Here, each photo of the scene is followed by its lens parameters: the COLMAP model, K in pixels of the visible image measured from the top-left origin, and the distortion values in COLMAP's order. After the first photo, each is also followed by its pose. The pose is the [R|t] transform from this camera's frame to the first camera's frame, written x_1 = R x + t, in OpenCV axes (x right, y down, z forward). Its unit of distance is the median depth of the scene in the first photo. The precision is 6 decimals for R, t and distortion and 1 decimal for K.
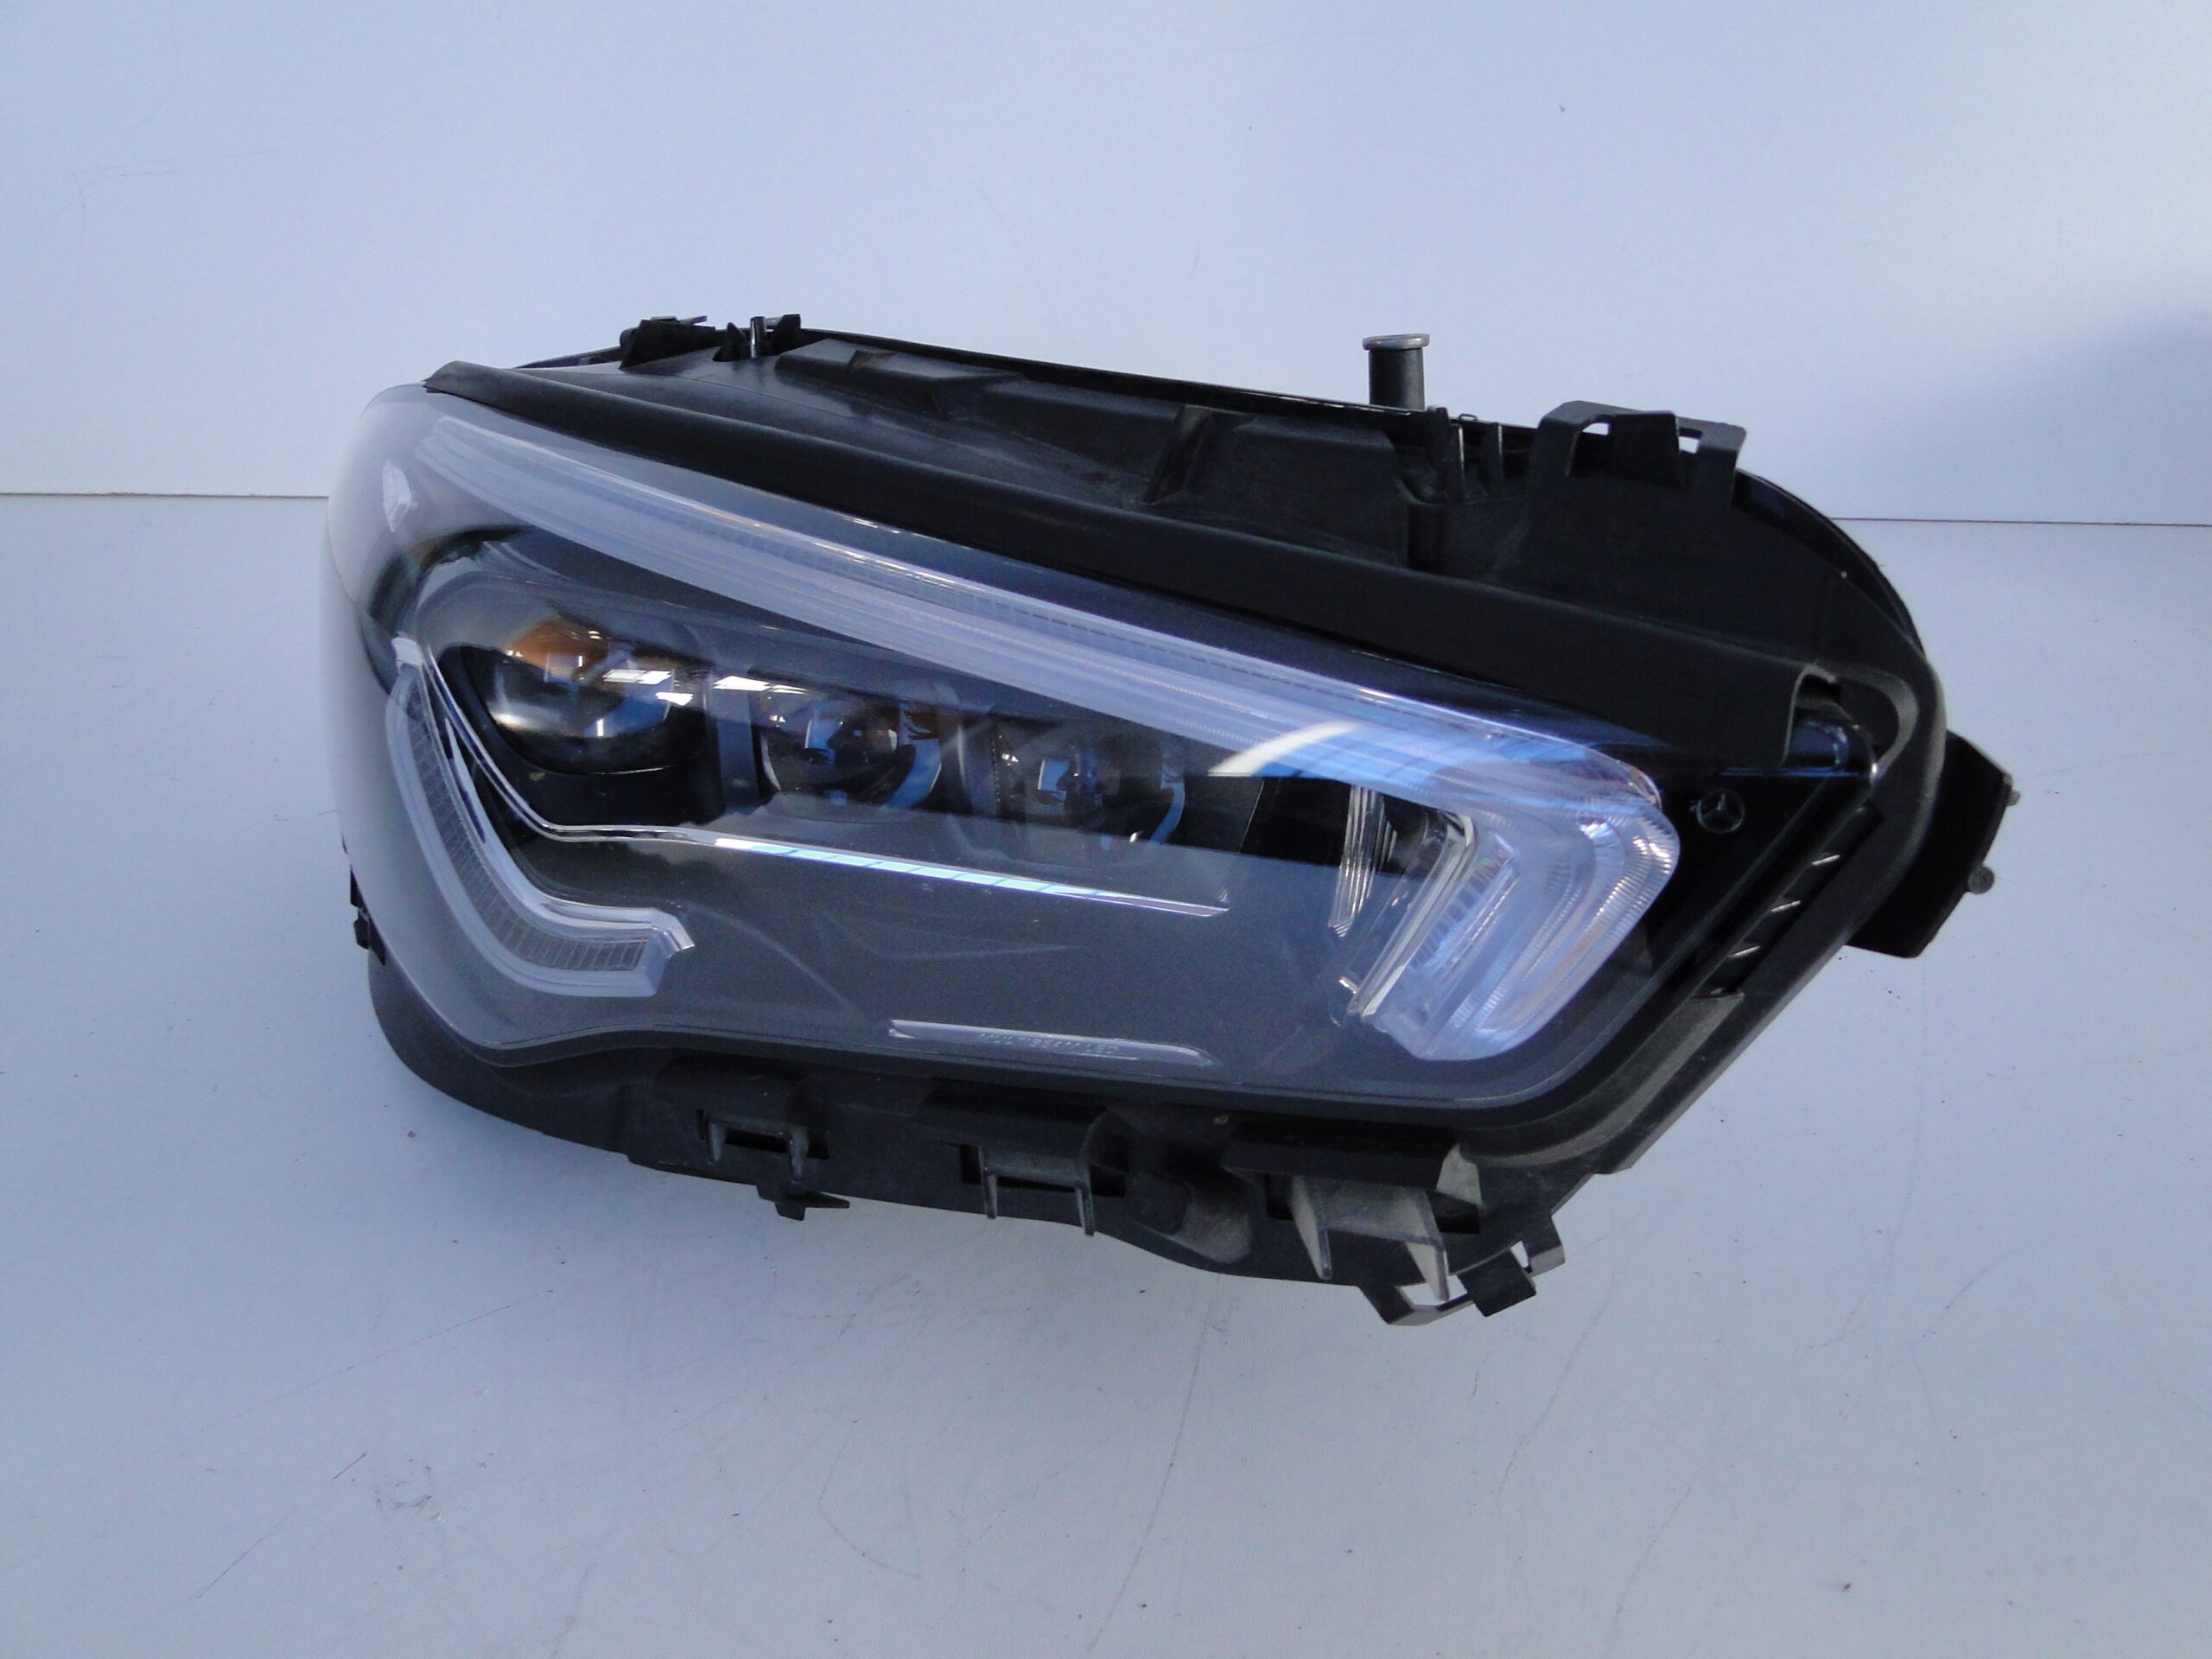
lens RADIAL K [[1830.8, 0, 1099.8], [0, 1830.8, 837.1], [0, 0, 1]] dist [0.006341, -0.026033]
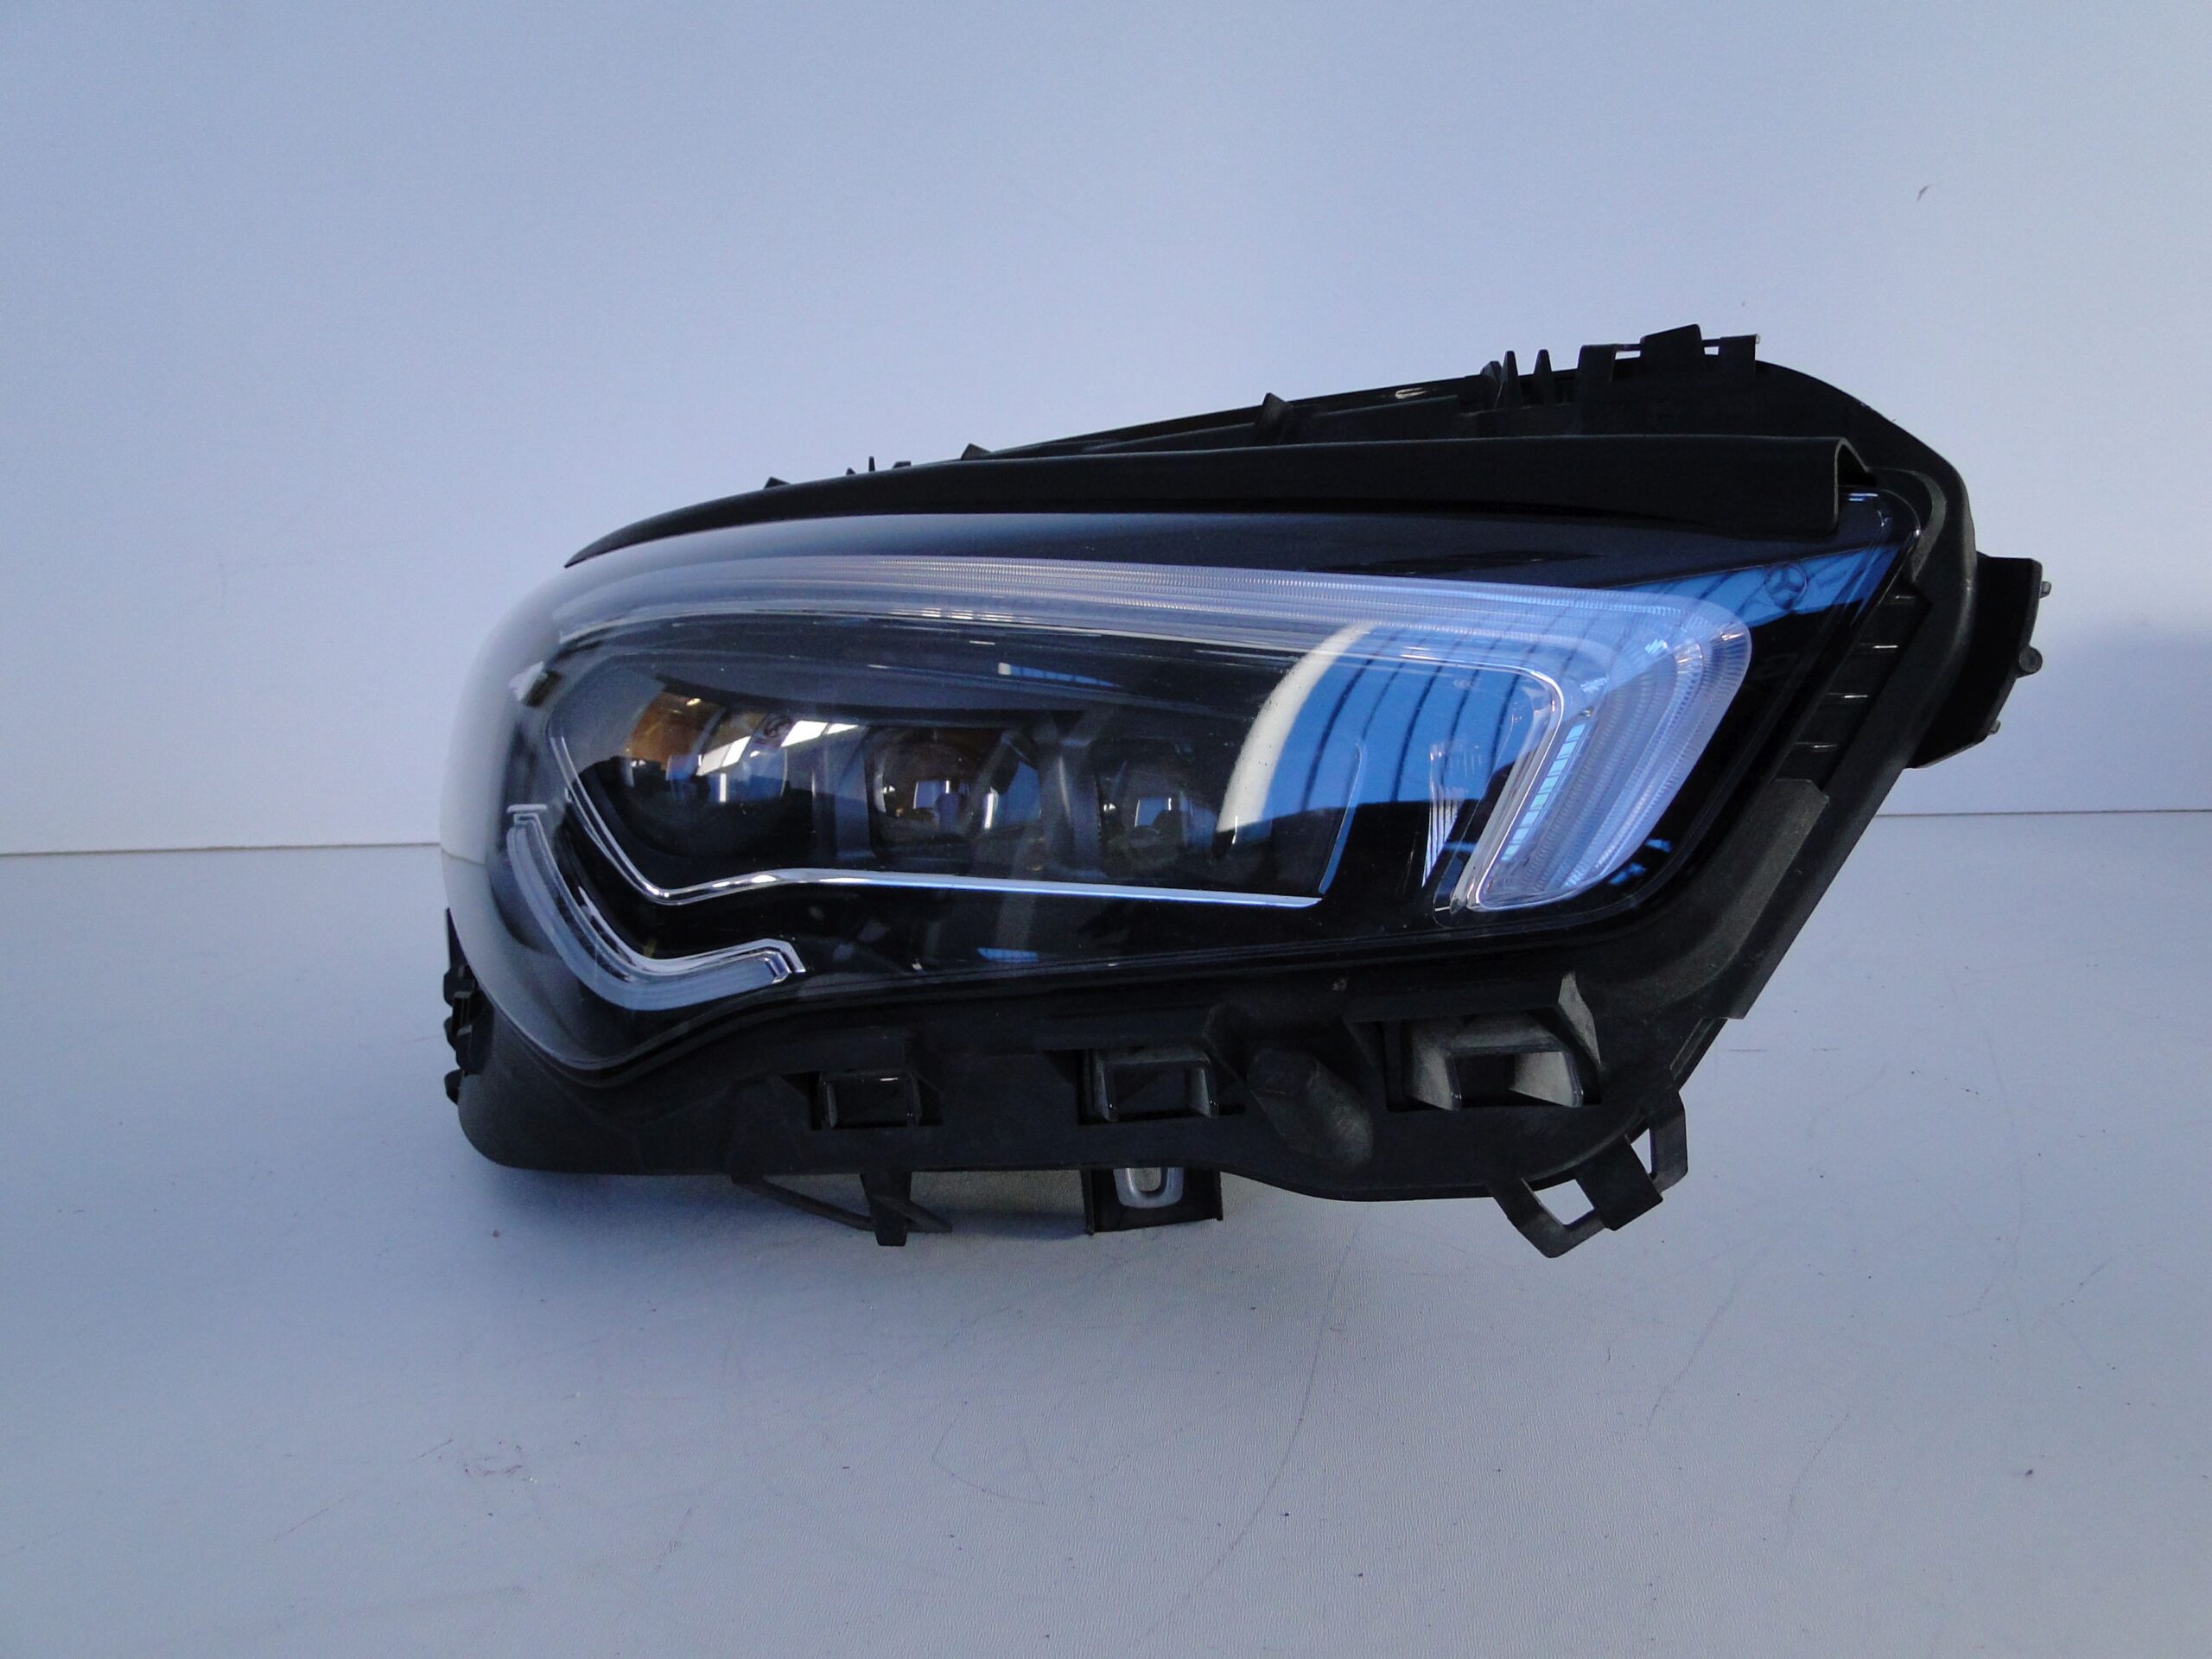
lens RADIAL K [[1830.8, 0, 1106.5], [0, 1830.8, 830.7], [0, 0, 1]] dist [0.006341, -0.026033]
pose [[0.999823, -0.018335, 0.004103, -0.068807], [0.018663, 0.944017, -0.329369, 0.415713], [0.002166, 0.329387, 0.944192, -0.001851]]
